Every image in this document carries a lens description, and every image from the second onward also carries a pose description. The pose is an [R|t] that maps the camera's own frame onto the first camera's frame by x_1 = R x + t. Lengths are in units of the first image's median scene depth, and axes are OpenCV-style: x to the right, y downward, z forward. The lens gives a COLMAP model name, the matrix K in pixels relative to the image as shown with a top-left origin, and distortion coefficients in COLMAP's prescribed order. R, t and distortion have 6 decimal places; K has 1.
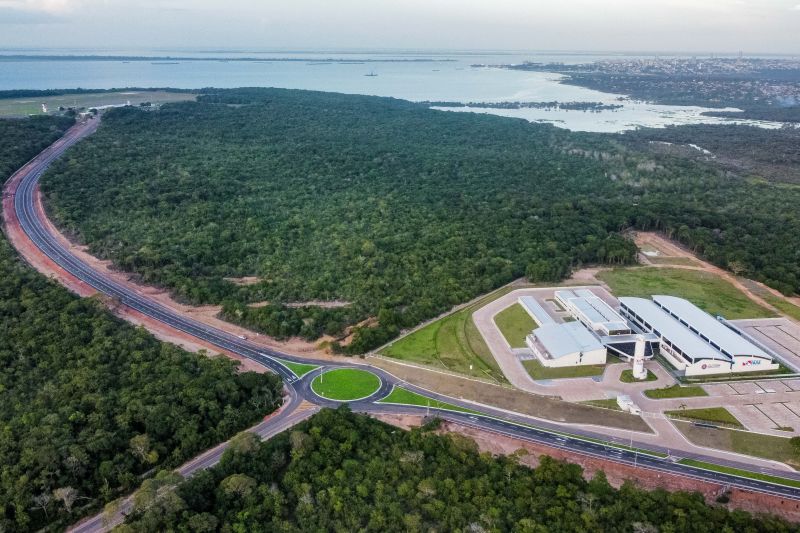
lens RADIAL K [[745.1, 0, 417.3], [0, 745.1, 261.6], [0, 0, 1]] dist [-0.005215, -0.006395]
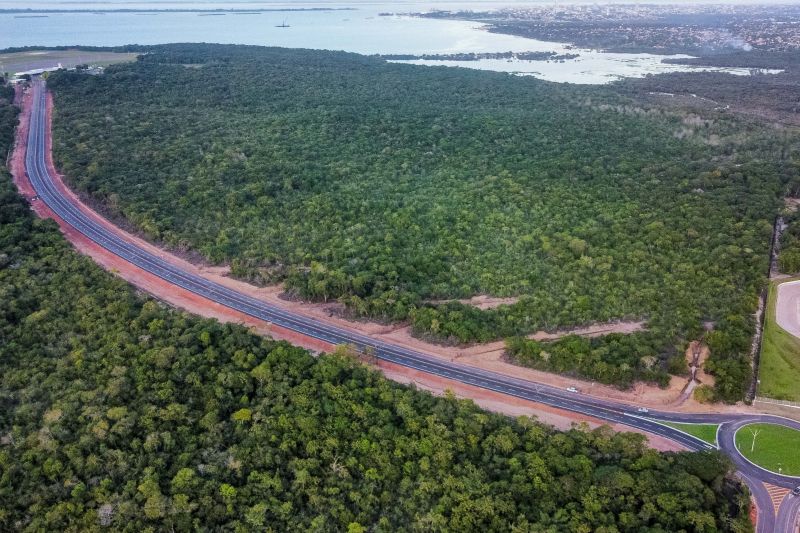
lens RADIAL K [[745.1, 0, 417.3], [0, 745.1, 261.6], [0, 0, 1]] dist [-0.005215, -0.006395]
pose [[0.979902, -0.073847, 0.185305, -0.145709], [0.061937, 0.995674, 0.069265, -0.024711], [-0.189618, -0.056395, 0.980237, 0.086855]]
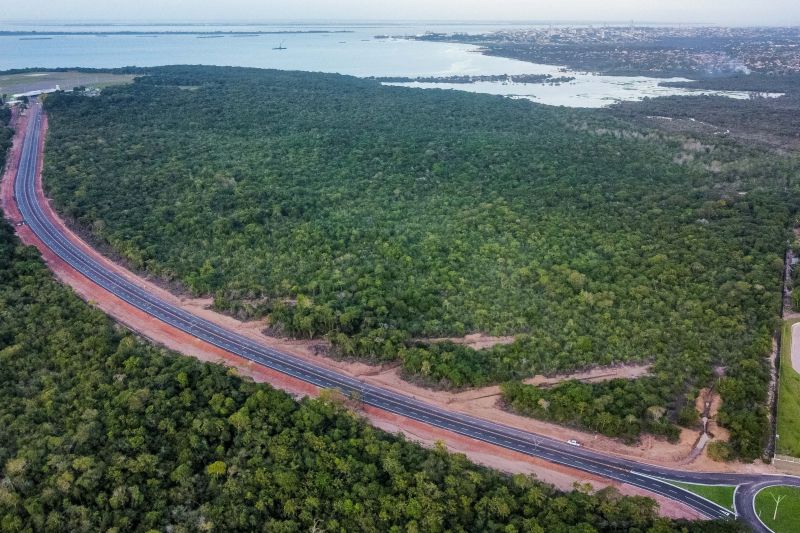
lens RADIAL K [[734.7, 0, 386.5], [0, 734.7, 266.8], [0, 0, 1]] dist [-0.003503, -0.007672]
pose [[0.986161, -0.059710, 0.154665, -0.141606], [0.052481, 0.997349, 0.050411, -0.029472], [-0.157265, -0.041596, 0.986680, 0.103007]]
